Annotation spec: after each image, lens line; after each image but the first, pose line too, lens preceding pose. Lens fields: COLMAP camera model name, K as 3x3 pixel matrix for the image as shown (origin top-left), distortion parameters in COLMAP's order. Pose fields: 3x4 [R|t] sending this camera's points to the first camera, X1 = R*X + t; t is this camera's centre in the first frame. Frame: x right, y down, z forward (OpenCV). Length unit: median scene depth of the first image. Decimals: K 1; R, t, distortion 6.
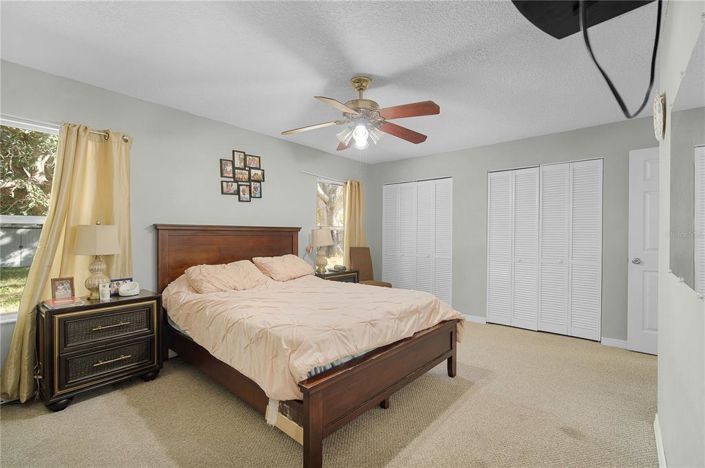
lens RADIAL K [[305.6, 0, 353.6], [0, 305.6, 235.6], [0, 0, 1]] dist [-0.000064, 0.000094]
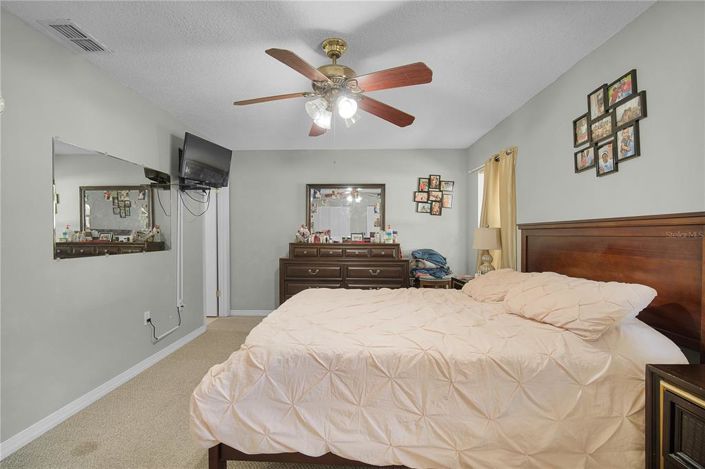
lens RADIAL K [[305.6, 0, 353.4], [0, 305.6, 234.8], [0, 0, 1]] dist [-0.000064, 0.000094]
pose [[-0.752484, 0.000363, -0.658610, 0.346562], [-0.001170, 0.999998, 0.001889, -0.002909], [0.658609, 0.002192, -0.752482, 1.116369]]
